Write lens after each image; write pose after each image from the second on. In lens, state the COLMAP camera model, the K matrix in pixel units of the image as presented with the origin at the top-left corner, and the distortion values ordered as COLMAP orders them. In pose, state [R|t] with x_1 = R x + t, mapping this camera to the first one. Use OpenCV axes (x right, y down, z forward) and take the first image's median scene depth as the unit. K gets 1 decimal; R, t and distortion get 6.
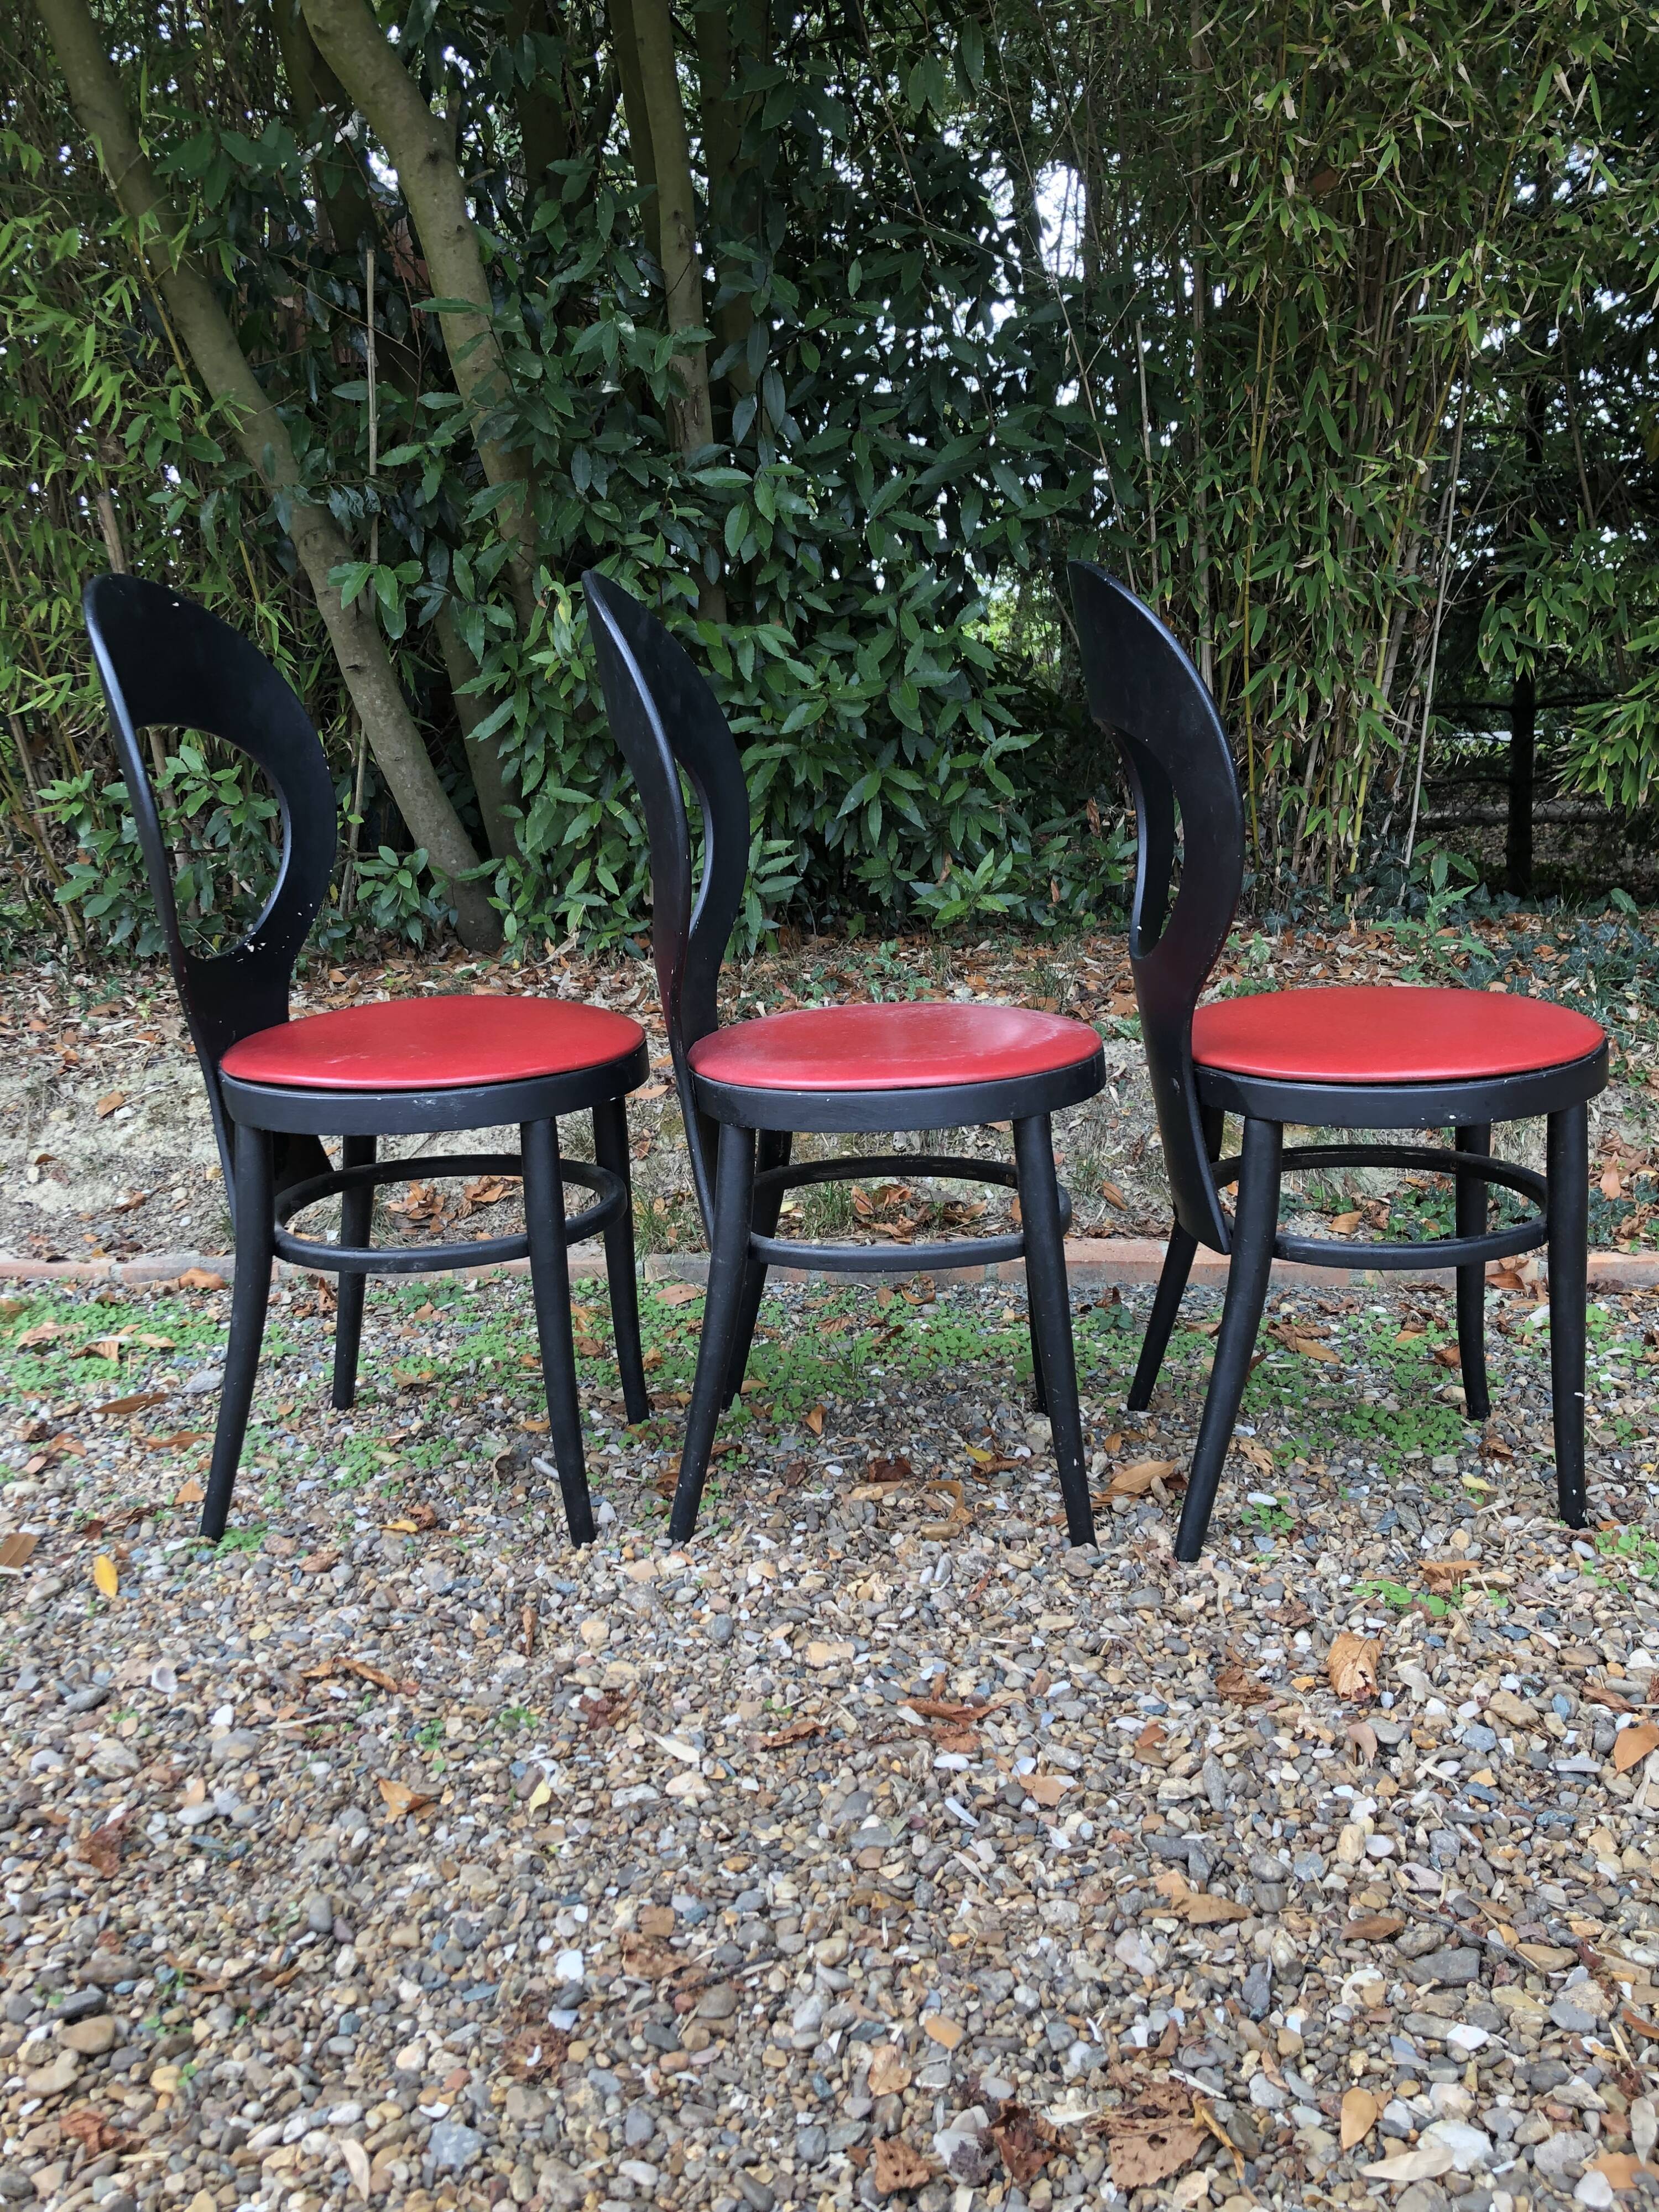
lens RADIAL K [[1815.6, 0, 847.0], [0, 1815.6, 1093.4], [0, 0, 1]] dist [0.022000, -0.011319]
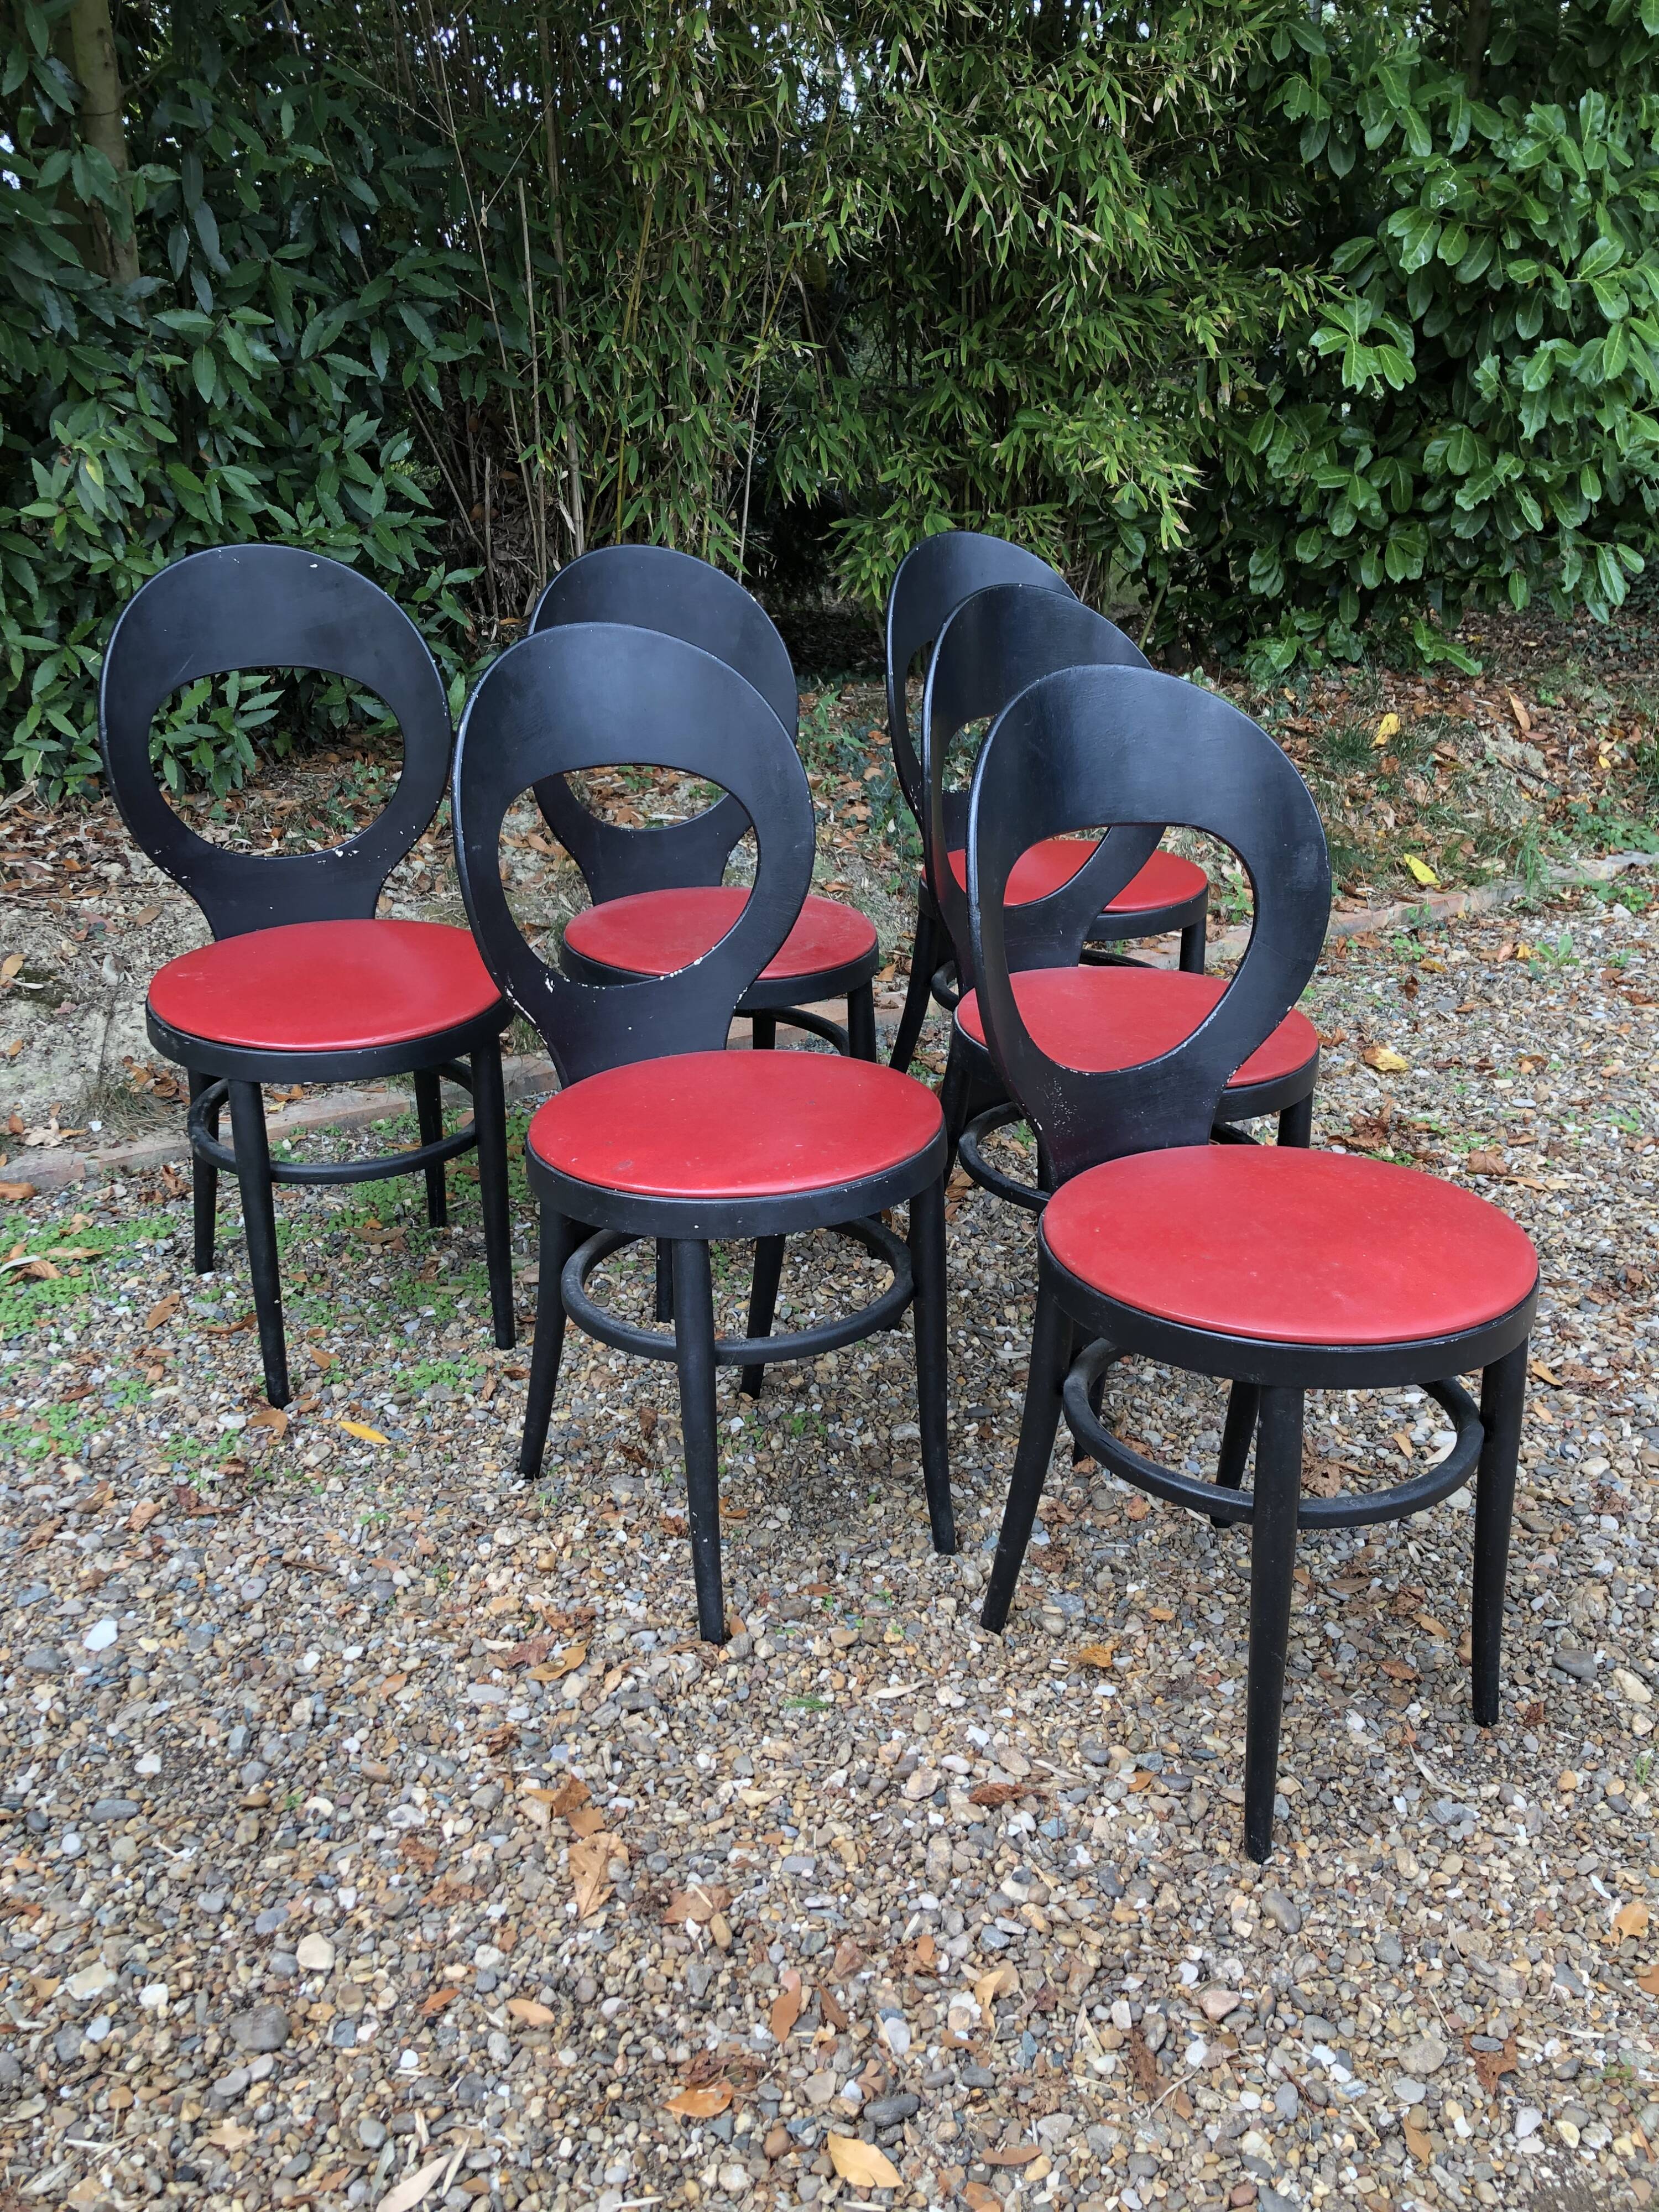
lens RADIAL K [[1815.6, 0, 849.0], [0, 1815.6, 1101.6], [0, 0, 1]] dist [0.022000, -0.011319]
pose [[0.821761, -0.186602, 0.538413, -0.444253], [0.090698, 0.975649, 0.199708, -0.096257], [-0.562567, -0.115280, 0.818675, -0.095303]]
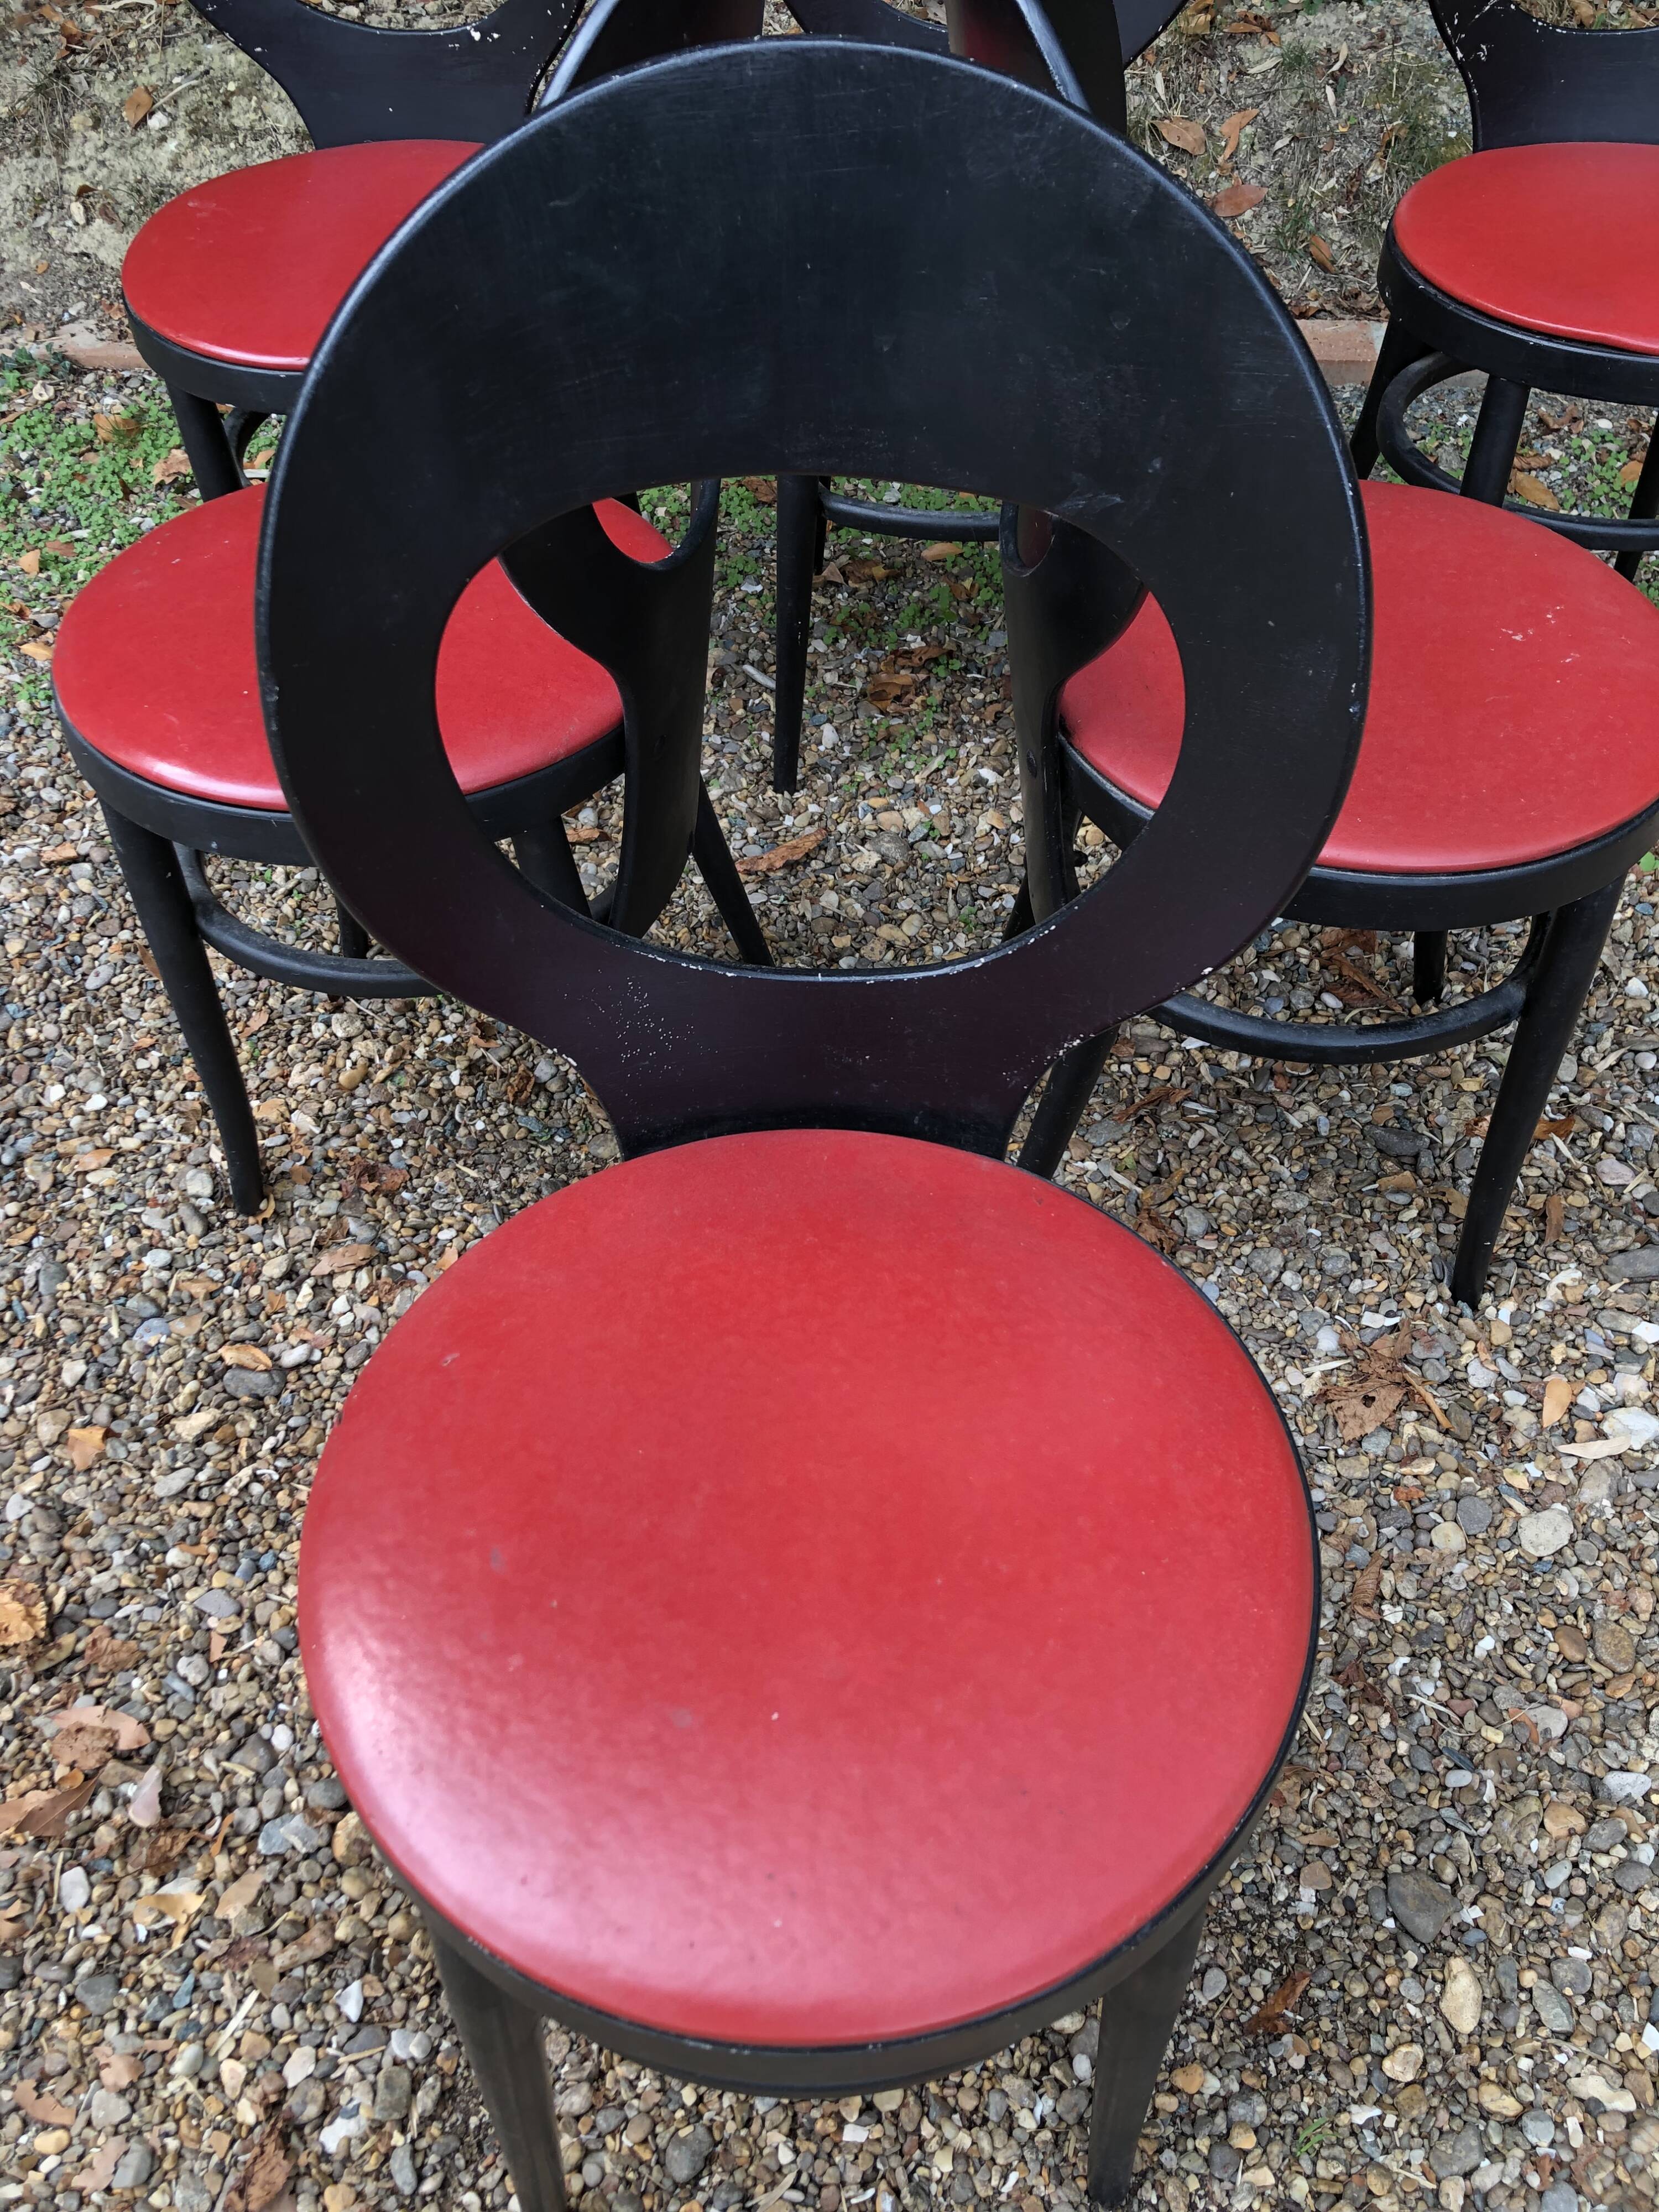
lens RADIAL K [[1815.6, 0, 859.6], [0, 1815.6, 1103.2], [0, 0, 1]] dist [0.022000, -0.011319]
pose [[0.999985, -0.005324, -0.000857, -0.071666], [0.004791, 0.804041, 0.594554, -0.127930], [-0.002476, -0.594549, 0.804055, 0.039437]]
